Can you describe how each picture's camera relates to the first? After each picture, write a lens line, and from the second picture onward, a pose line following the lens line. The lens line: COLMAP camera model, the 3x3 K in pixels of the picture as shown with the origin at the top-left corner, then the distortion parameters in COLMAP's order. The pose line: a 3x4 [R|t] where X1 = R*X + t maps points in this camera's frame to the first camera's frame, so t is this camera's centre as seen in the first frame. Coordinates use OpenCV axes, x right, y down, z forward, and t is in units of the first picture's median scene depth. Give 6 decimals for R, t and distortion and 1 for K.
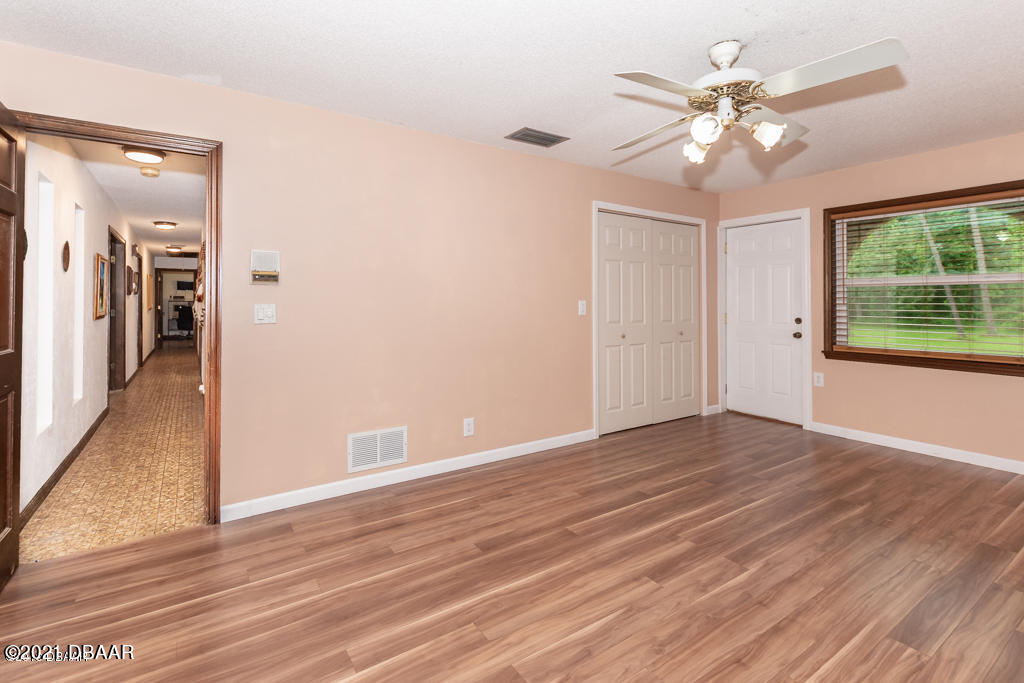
lens RADIAL K [[490.2, 0, 509.3], [0, 490.2, 297.5], [0, 0, 1]] dist [0.000180, -0.000235]
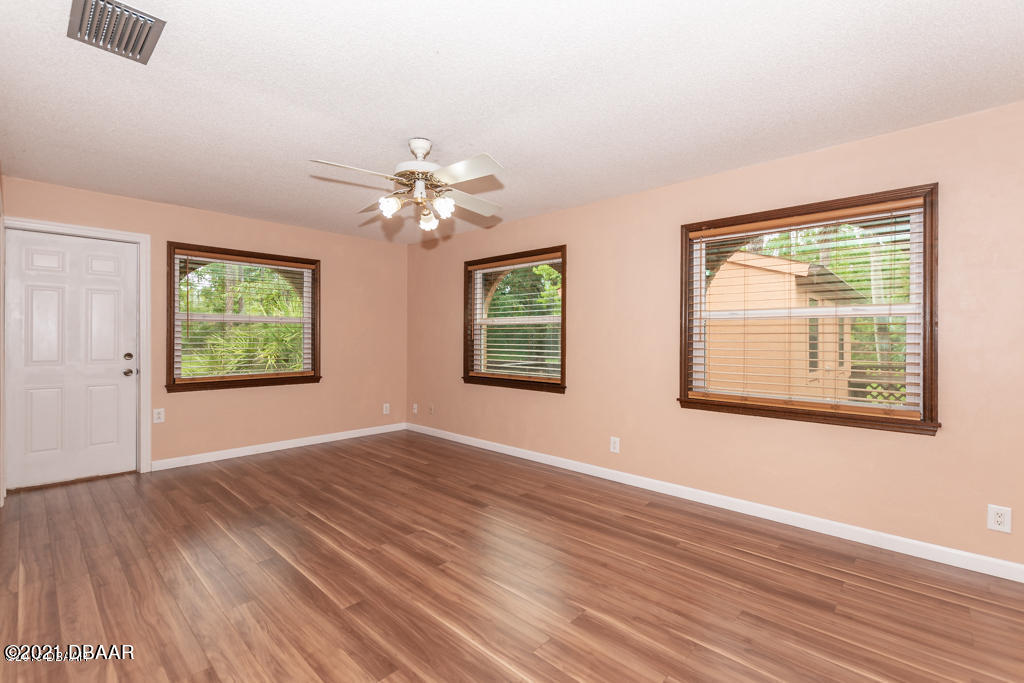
lens RADIAL K [[446.4, 0, 526.9], [0, 446.4, 341.3], [0, 0, 1]] dist [0.000562, 0.000328]
pose [[-0.243558, -0.011189, 0.969822, -0.700335], [-0.010701, 0.999904, 0.008848, 0.009295], [-0.969827, -0.008223, -0.243654, 0.907004]]
